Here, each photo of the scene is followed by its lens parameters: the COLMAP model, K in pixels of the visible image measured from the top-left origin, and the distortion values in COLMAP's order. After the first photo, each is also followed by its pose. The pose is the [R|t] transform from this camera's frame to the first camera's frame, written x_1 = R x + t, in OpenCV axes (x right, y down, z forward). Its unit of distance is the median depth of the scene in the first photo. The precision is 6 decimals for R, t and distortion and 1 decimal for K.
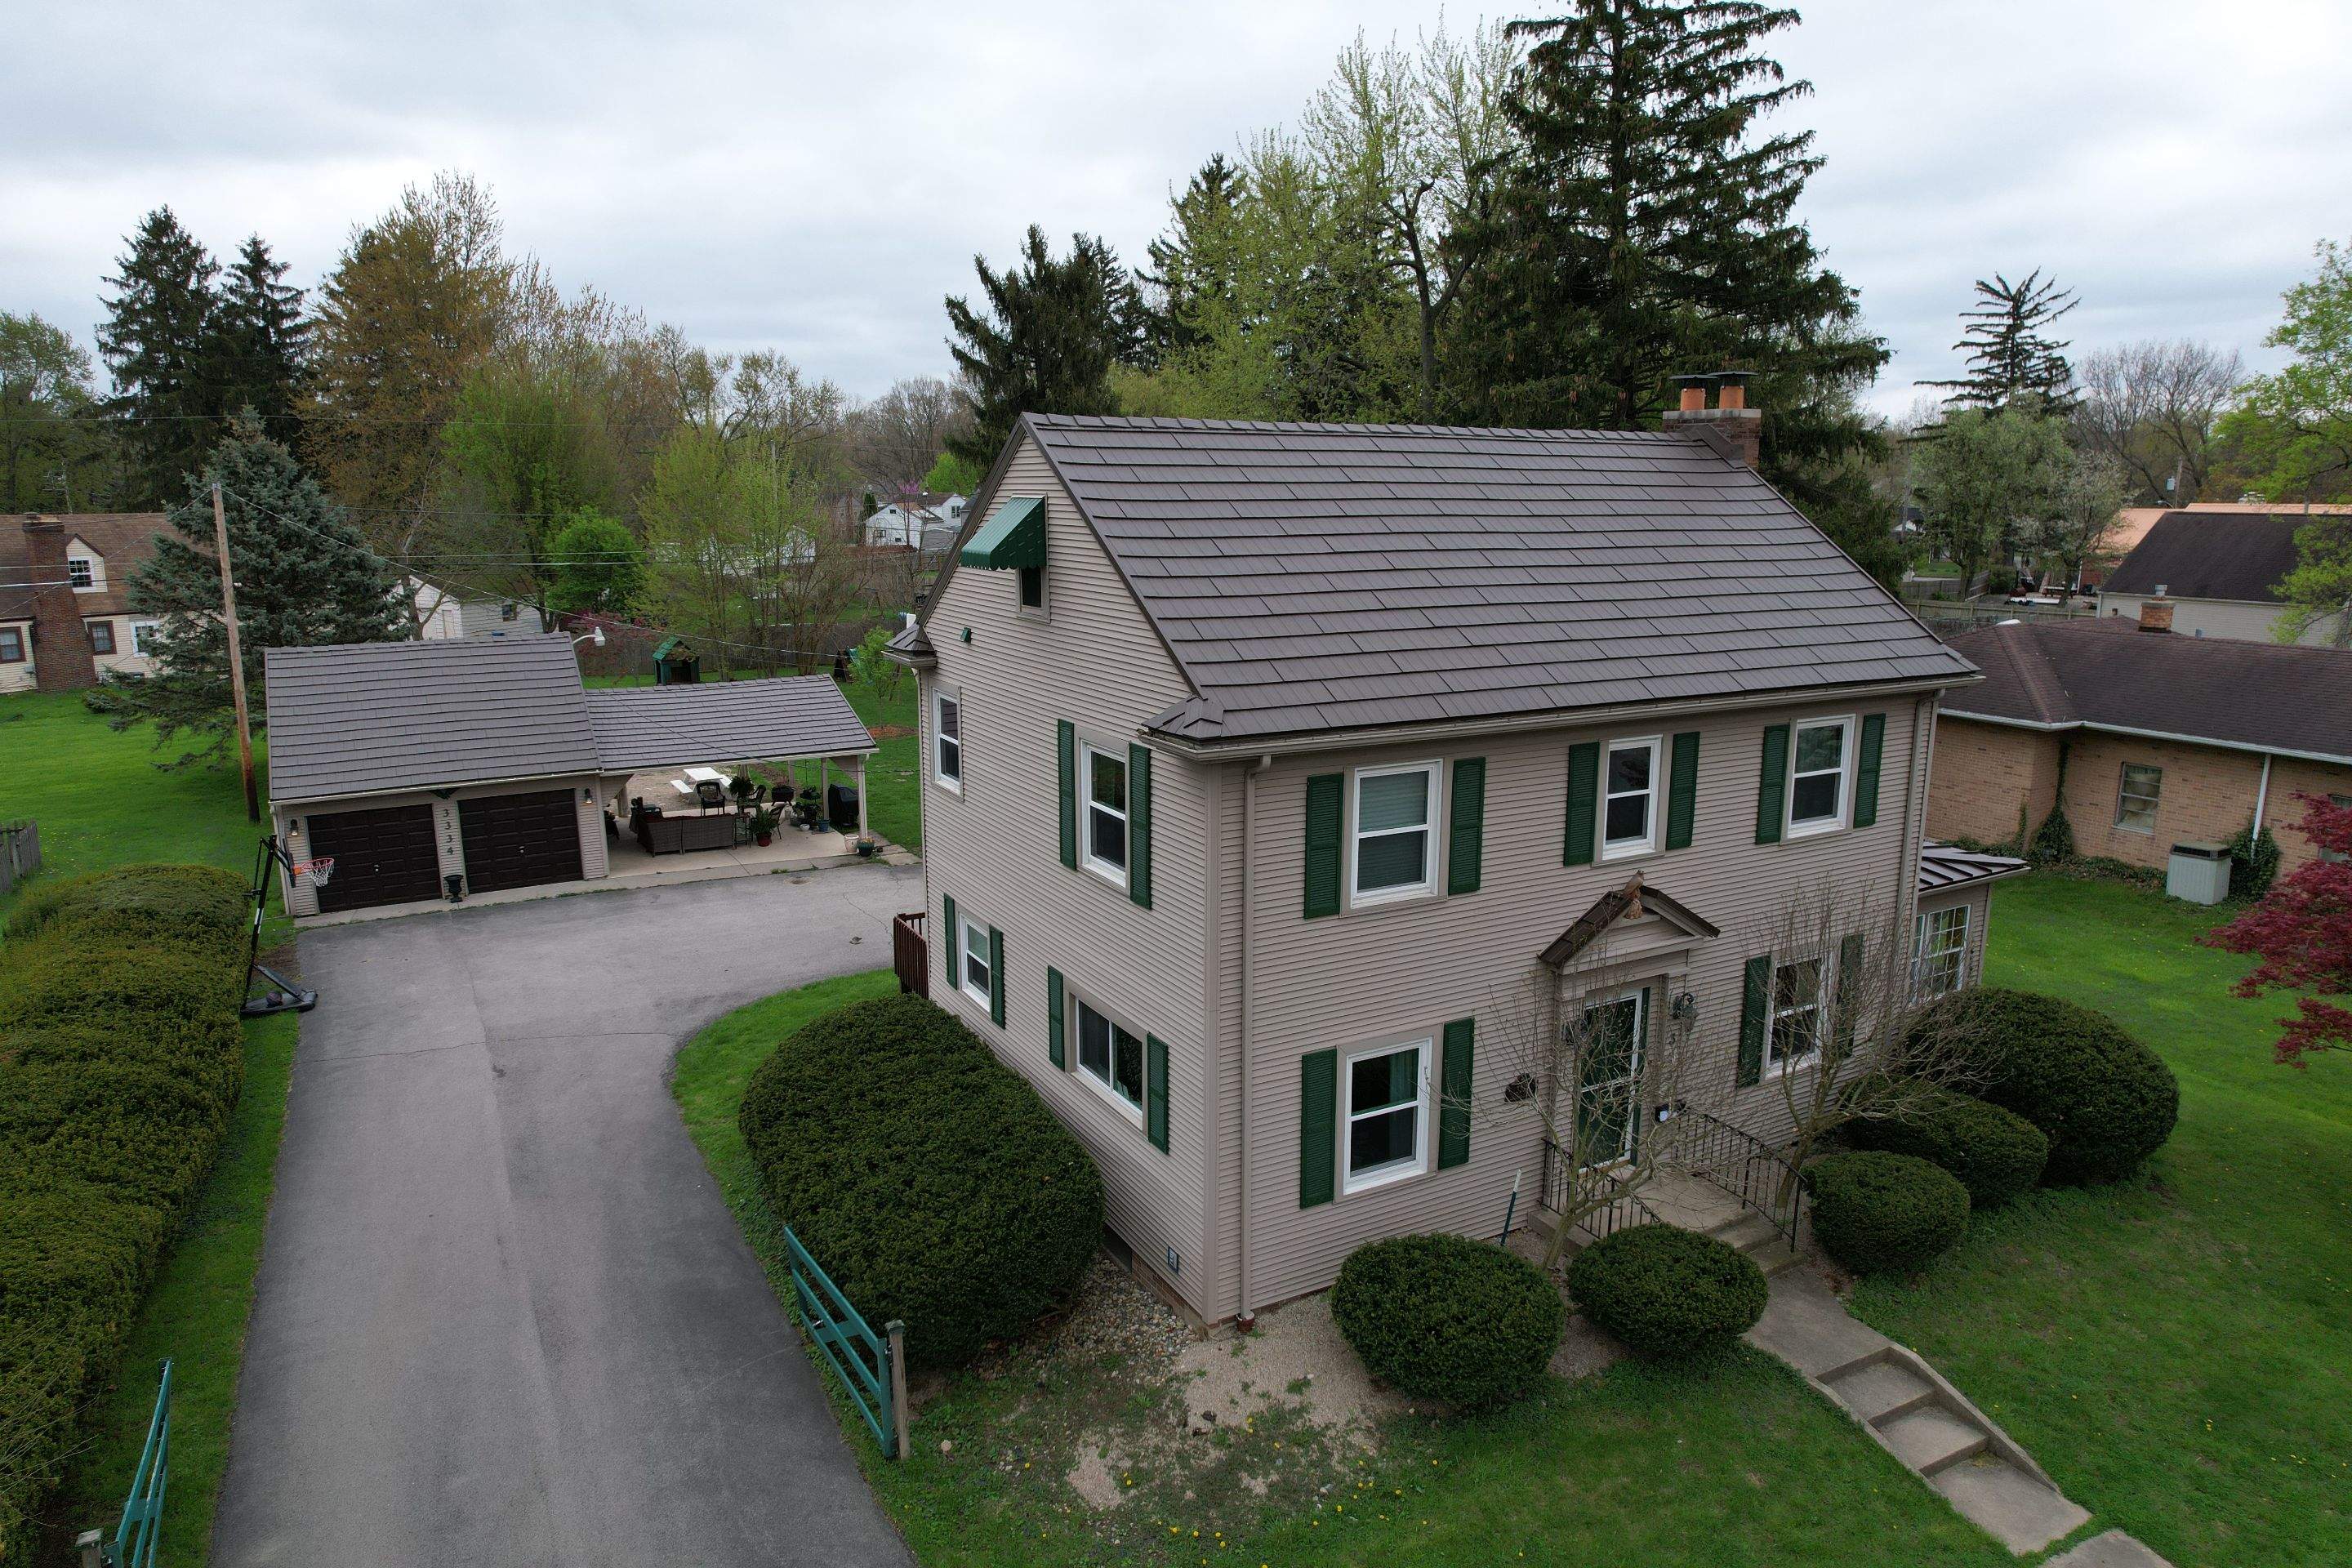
lens RADIAL K [[1500.6, 0, 1181.5], [0, 1500.6, 791.3], [0, 0, 1]] dist [-0.068895, 0.069818]
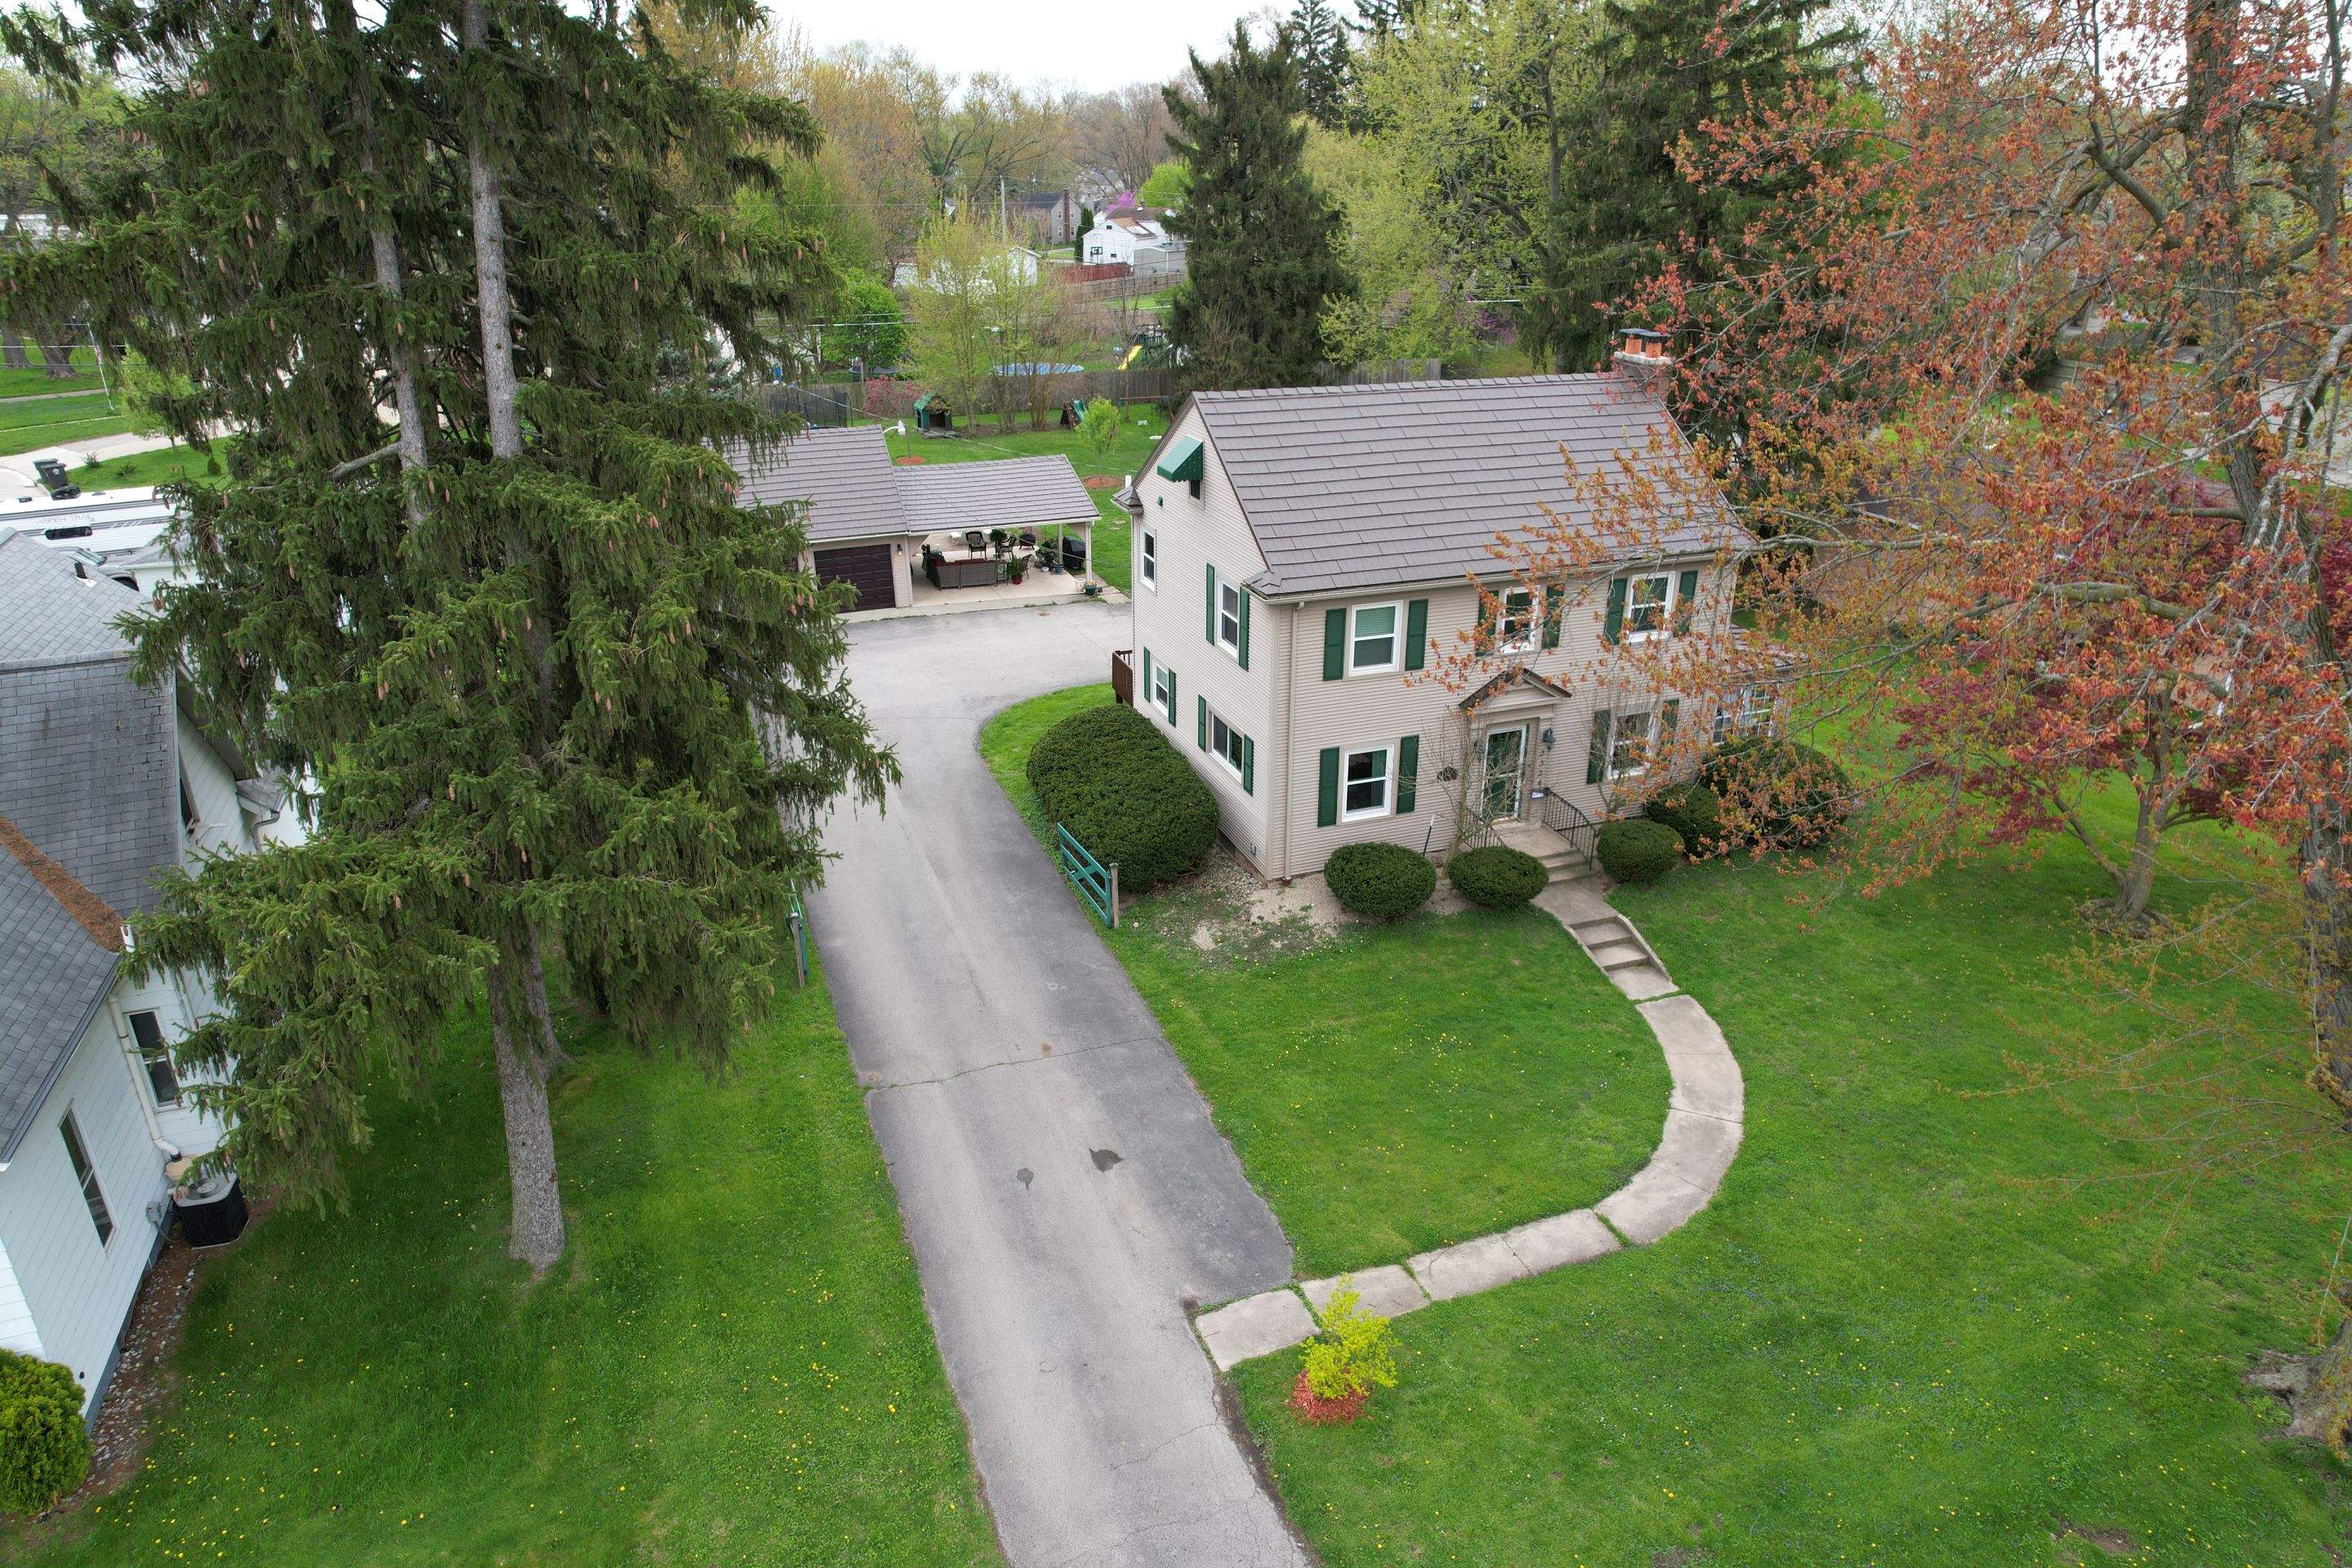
lens RADIAL K [[1500.6, 0, 1181.5], [0, 1500.6, 791.3], [0, 0, 1]] dist [-0.068895, 0.069818]
pose [[0.990044, 0.056821, -0.128781, 0.141313], [-0.029662, 0.978576, 0.203736, -0.149451], [0.137599, -0.197888, 0.970519, -0.854099]]
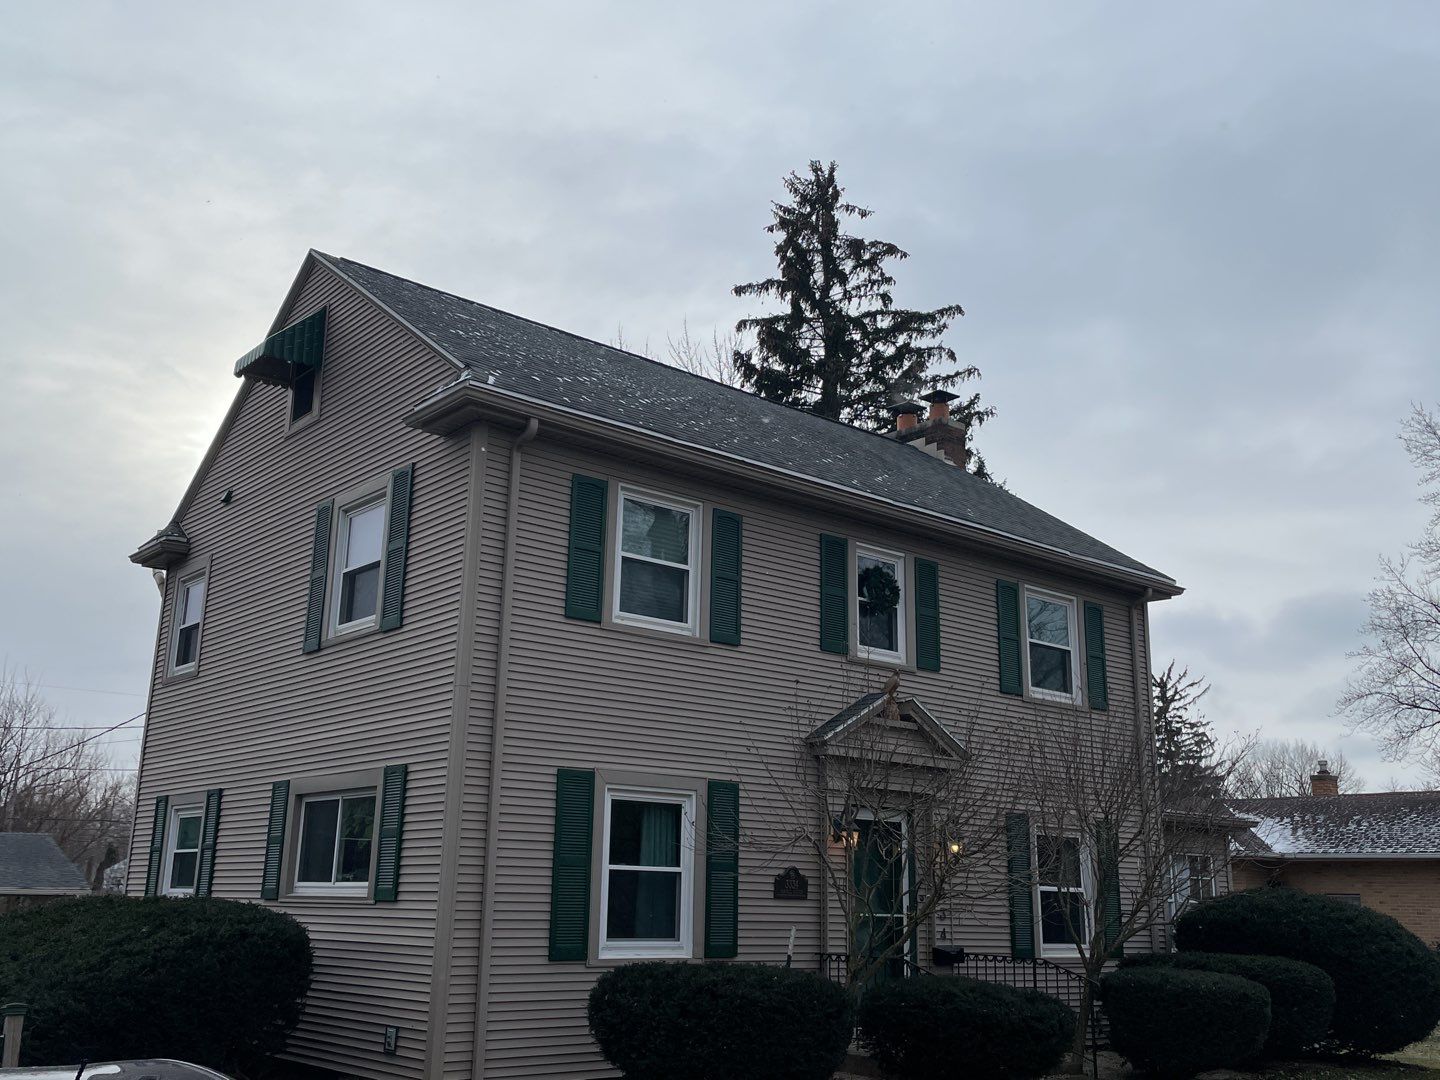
lens RADIAL K [[1390.5, 0, 720.4], [0, 1390.5, 534.4], [0, 0, 1]] dist [0.140267, -0.004245]
pose [[0.980578, 0.067307, 0.184219, 0.009401], [0.020254, 0.899498, -0.436455, 0.383447], [-0.195082, 0.431709, 0.880665, 0.143906]]
